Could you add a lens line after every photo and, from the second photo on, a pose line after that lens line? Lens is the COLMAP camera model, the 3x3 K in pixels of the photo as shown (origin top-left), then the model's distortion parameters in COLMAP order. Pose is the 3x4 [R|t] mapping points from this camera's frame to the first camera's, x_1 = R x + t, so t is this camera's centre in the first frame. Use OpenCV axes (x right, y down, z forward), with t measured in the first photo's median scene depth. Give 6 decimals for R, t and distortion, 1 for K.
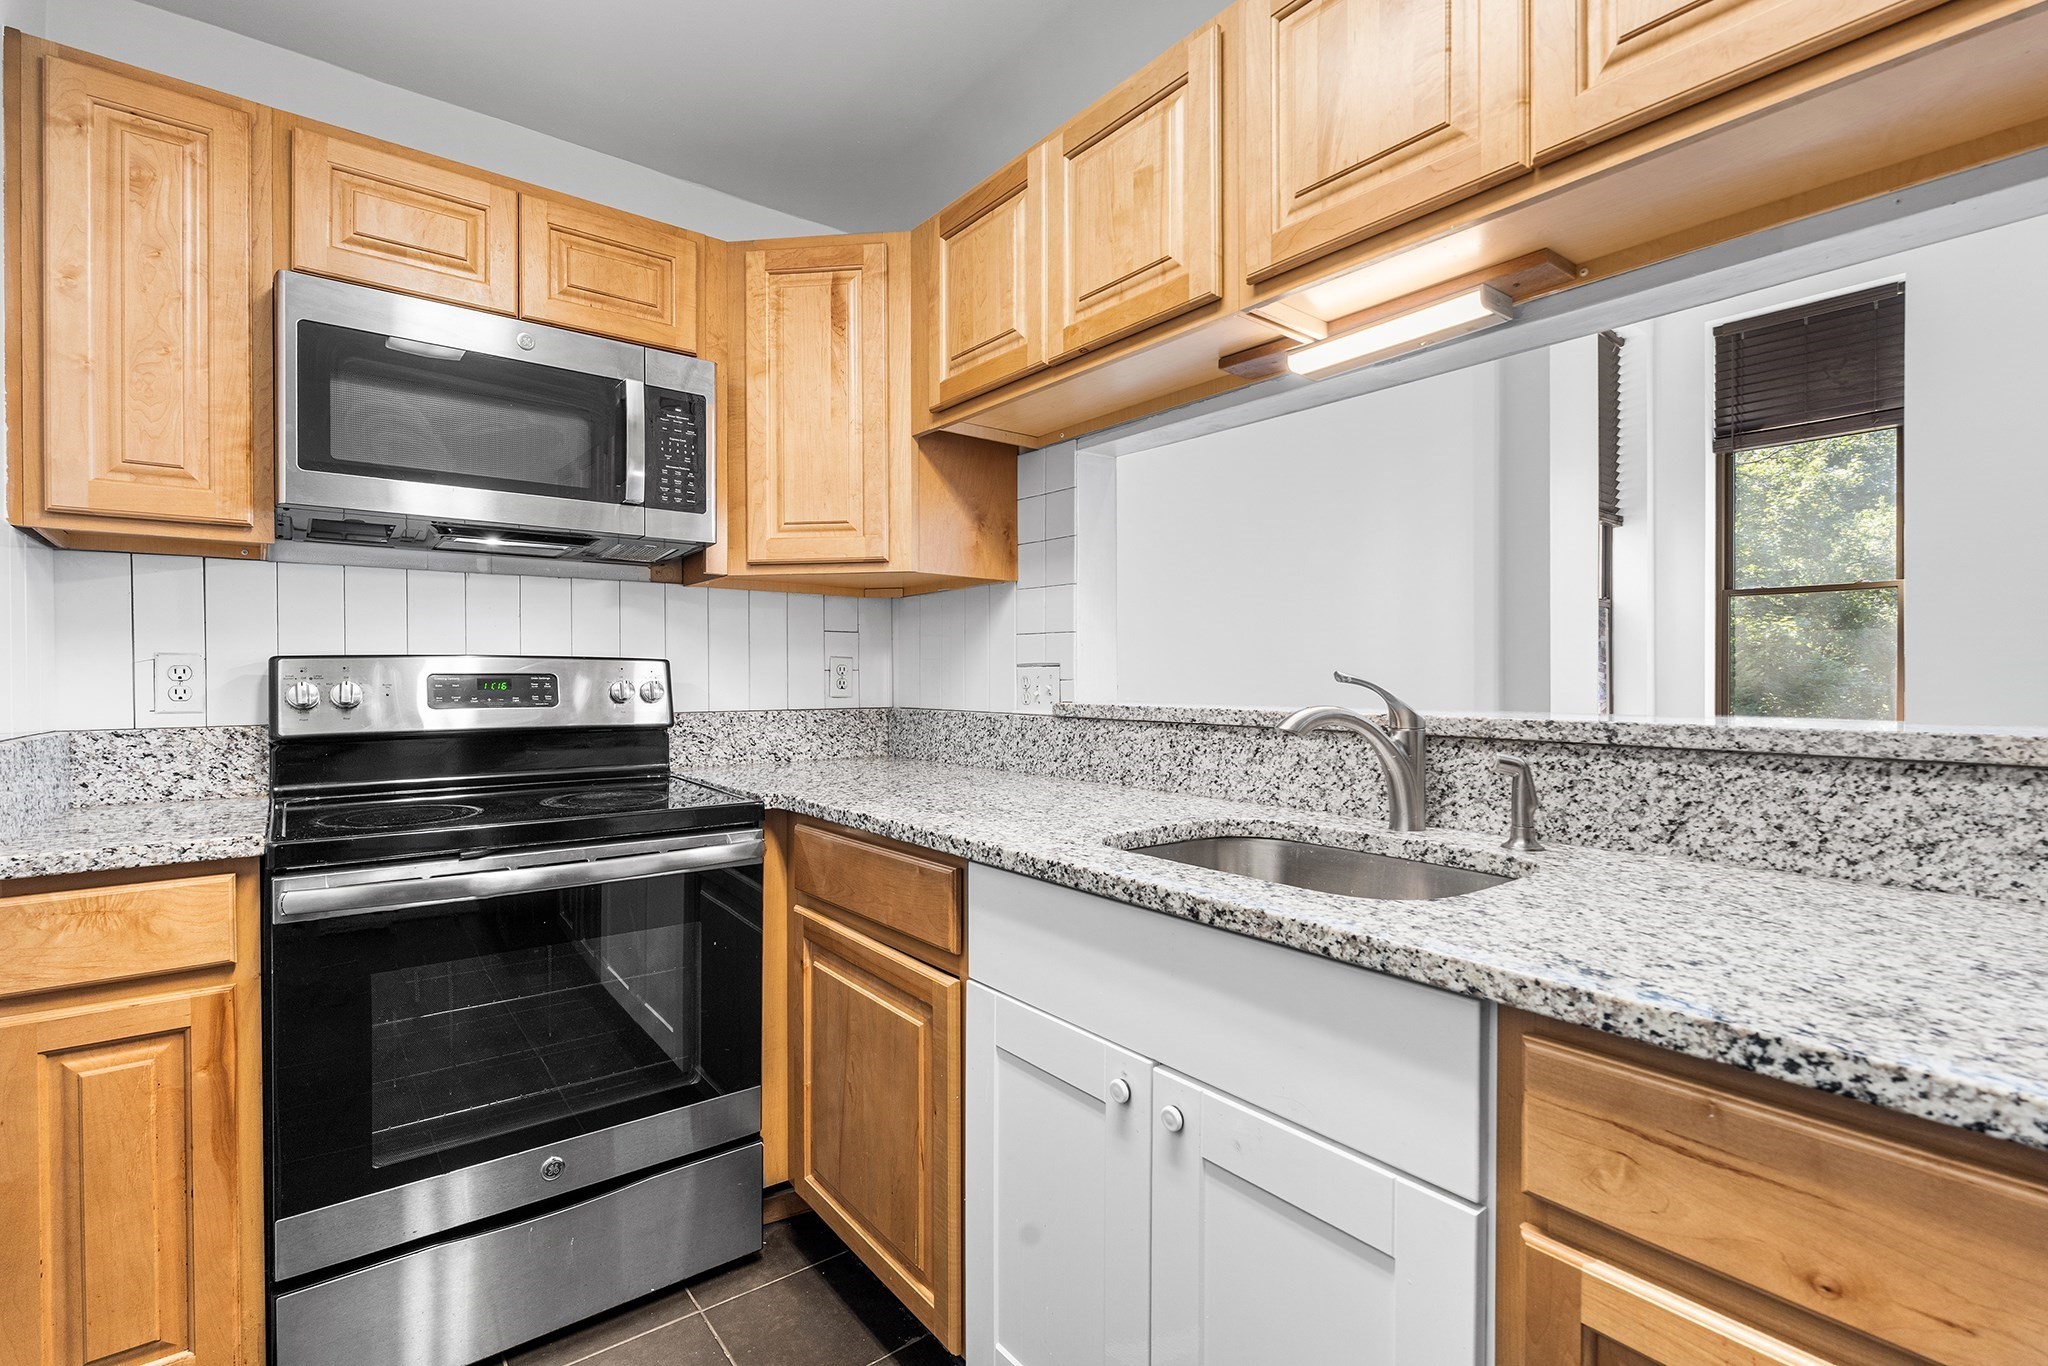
lens RADIAL K [[926.9, 0, 1020.4], [0, 926.9, 689.3], [0, 0, 1]] dist [-0.004686, 0.000834]
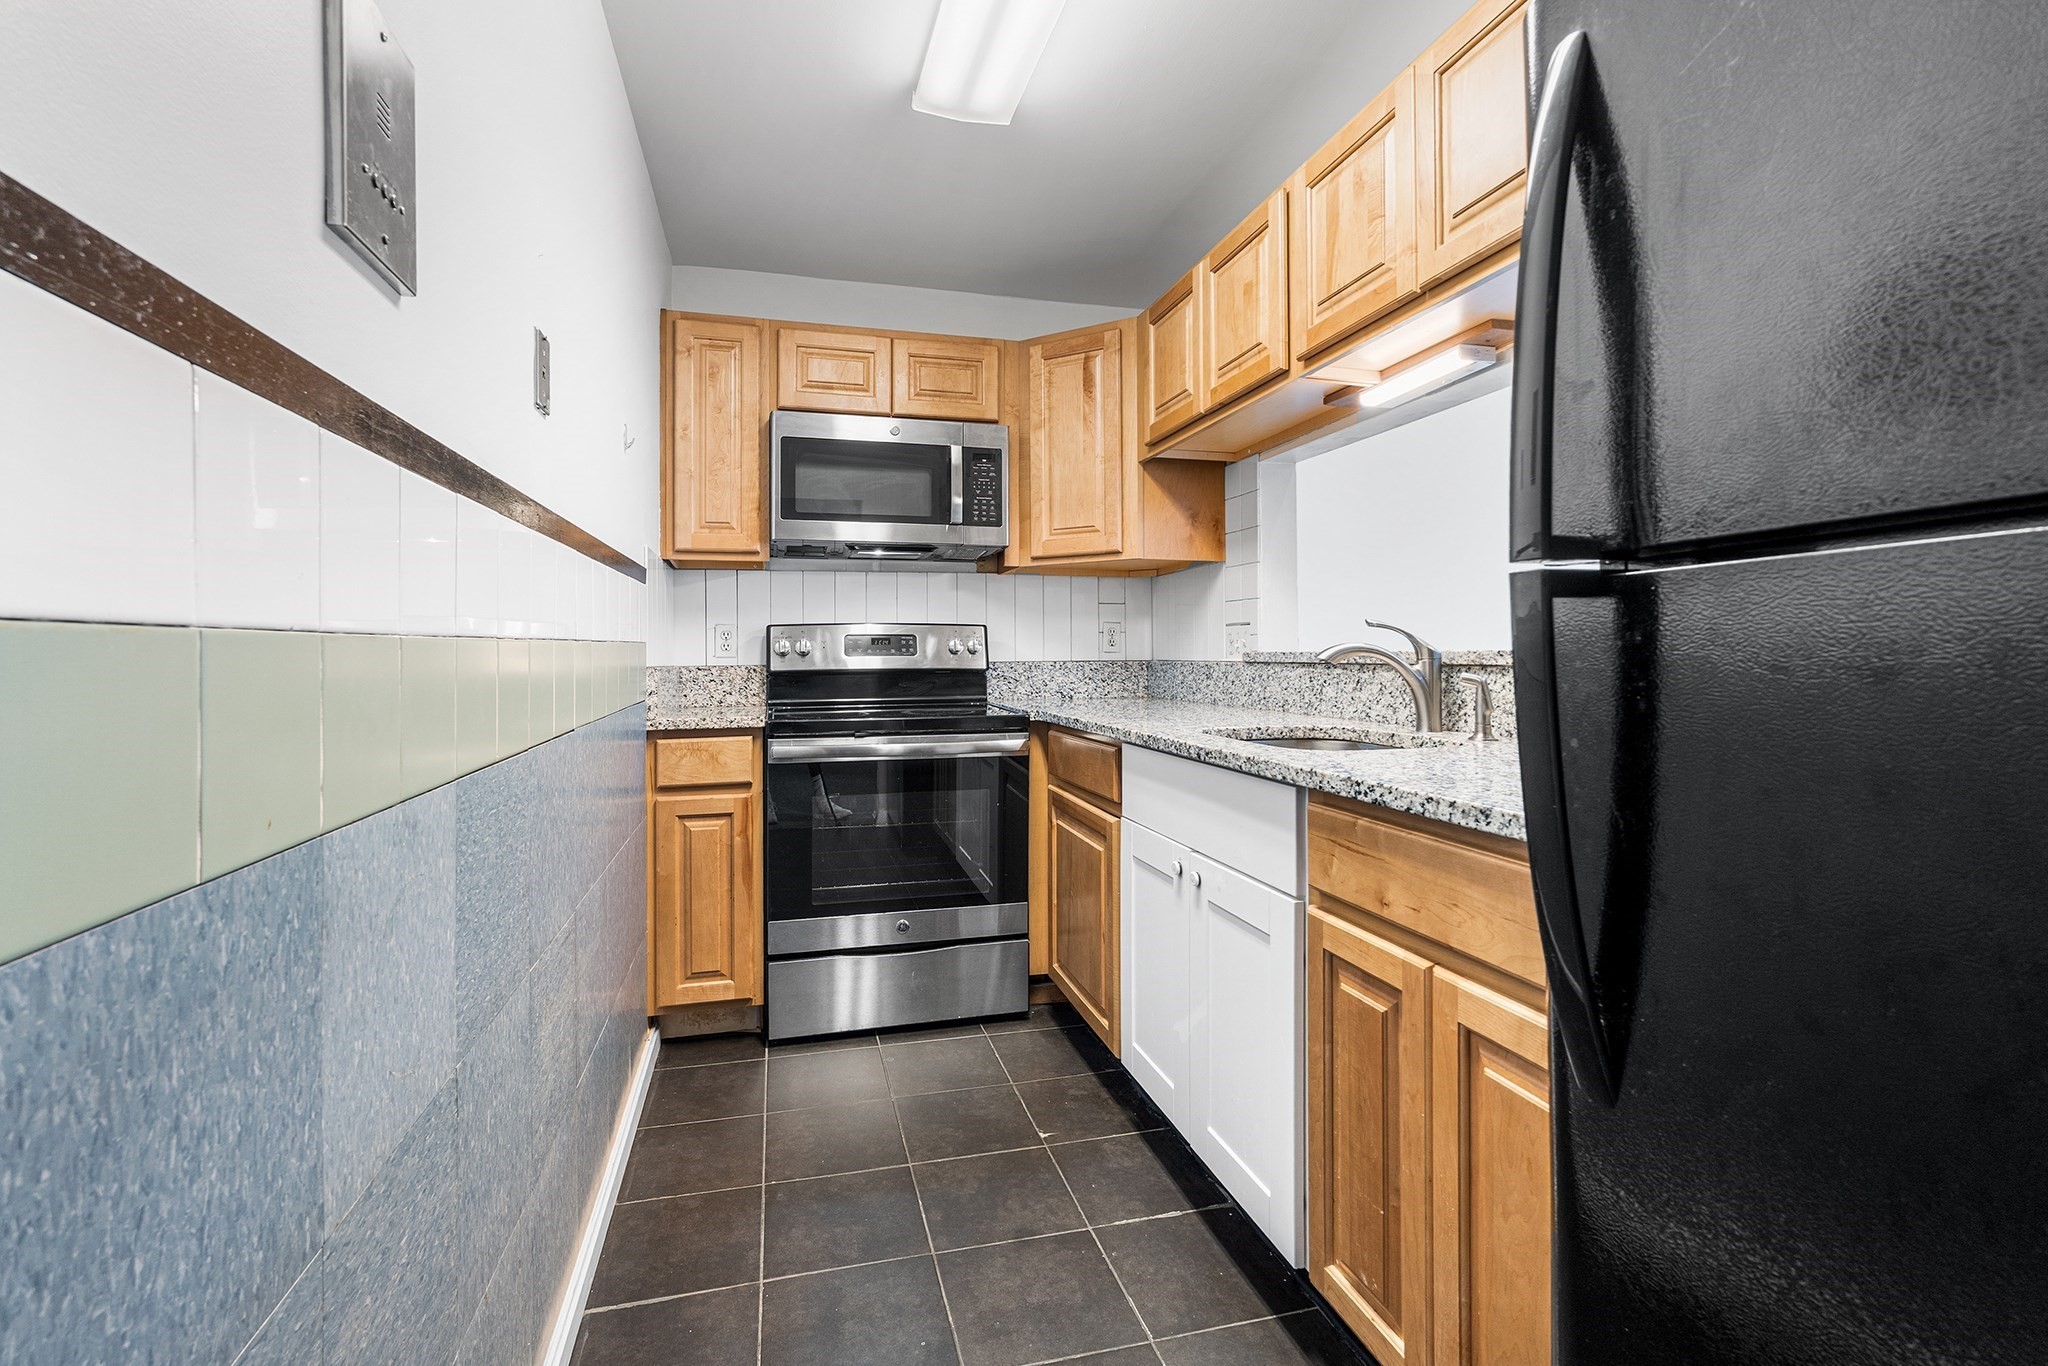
lens RADIAL K [[926.9, 0, 1024.5], [0, 926.9, 649.6], [0, 0, 1]] dist [-0.004686, 0.000834]
pose [[0.918471, -0.006851, -0.395428, 0.380273], [-0.000222, 0.999841, -0.017839, 0.048613], [0.395487, 0.016473, 0.918324, -0.481999]]
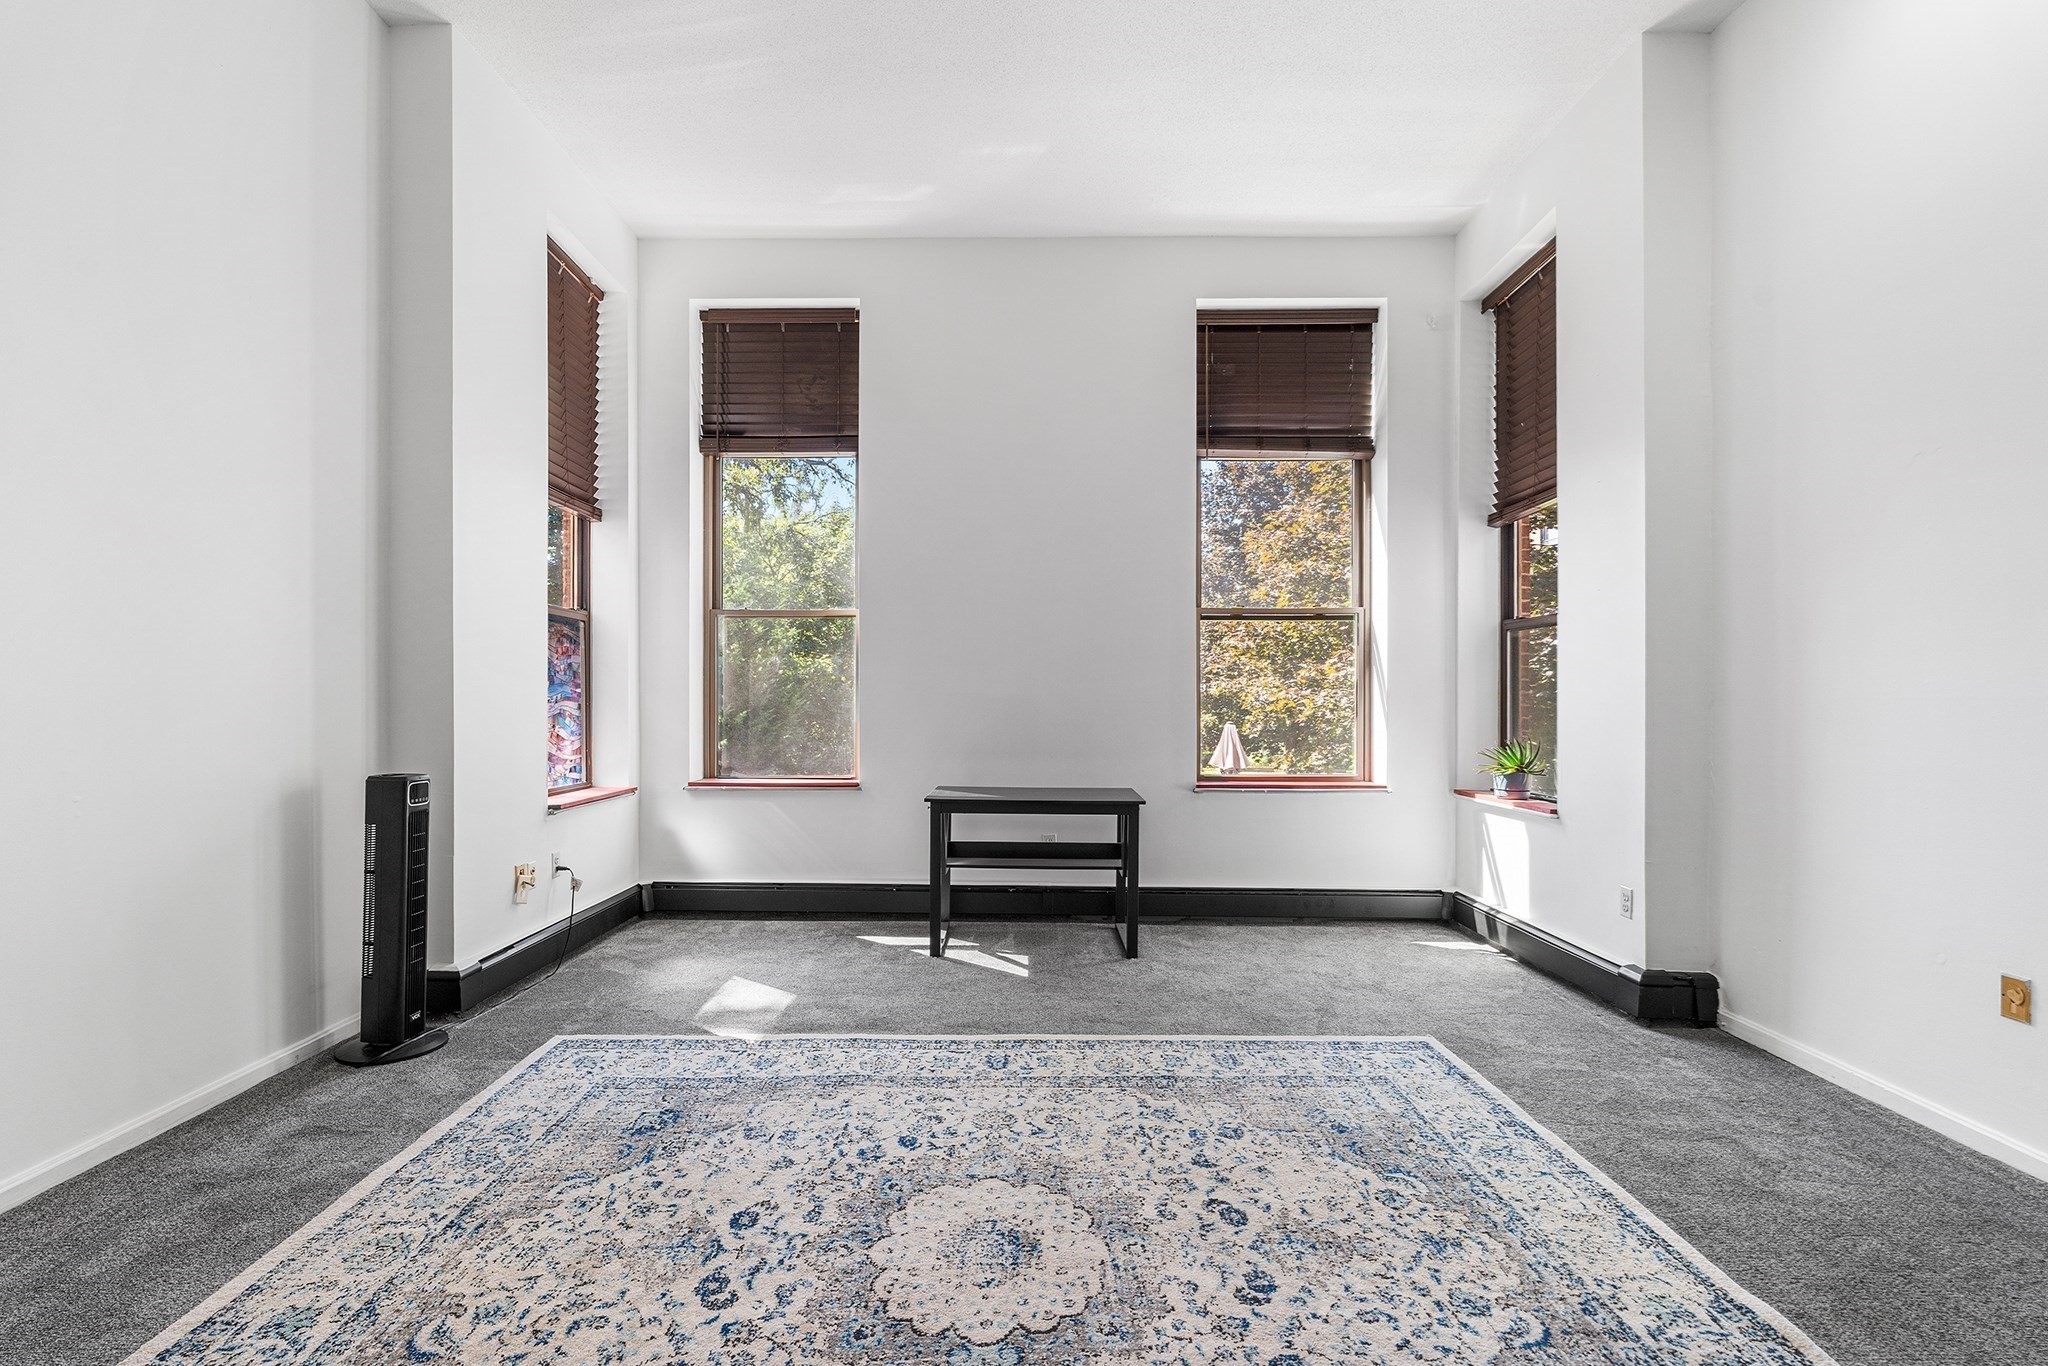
lens RADIAL K [[926.9, 0, 1016.4], [0, 926.9, 713.3], [0, 0, 1]] dist [-0.004686, 0.000834]
pose [[0.636538, -0.007533, 0.771209, 0.996074], [0.011388, 0.999935, 0.000368, -0.019290], [-0.771161, 0.008548, 0.636582, 0.807457]]
